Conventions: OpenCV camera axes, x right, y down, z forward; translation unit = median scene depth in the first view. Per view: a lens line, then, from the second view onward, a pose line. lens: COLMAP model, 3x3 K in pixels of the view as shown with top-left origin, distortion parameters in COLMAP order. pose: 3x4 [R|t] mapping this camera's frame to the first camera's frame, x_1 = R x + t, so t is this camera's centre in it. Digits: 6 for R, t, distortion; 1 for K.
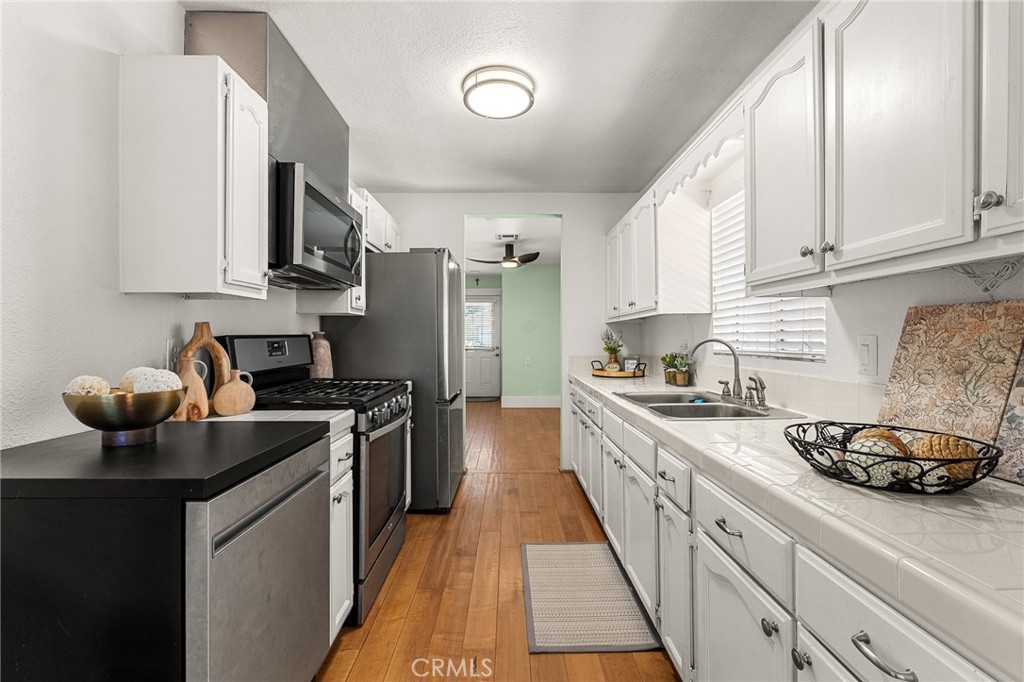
lens RADIAL K [[433.5, 0, 512.0], [0, 433.5, 341.0], [0, 0, 1]] dist [-0.002374, -0.000306]
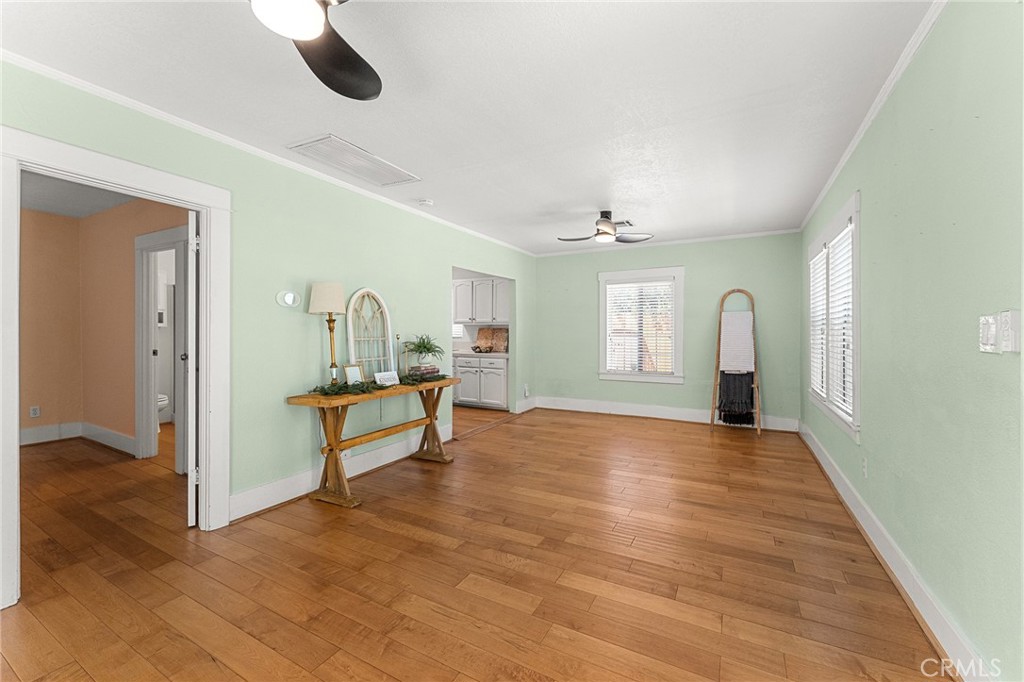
lens RADIAL K [[415.4, 0, 509.3], [0, 415.4, 334.0], [0, 0, 1]] dist [-0.000048, -0.000203]
pose [[0.497840, -0.000831, 0.867269, -2.875972], [0.000113, 1.000000, 0.000893, -0.002720], [-0.867269, -0.000347, 0.497840, -1.657365]]
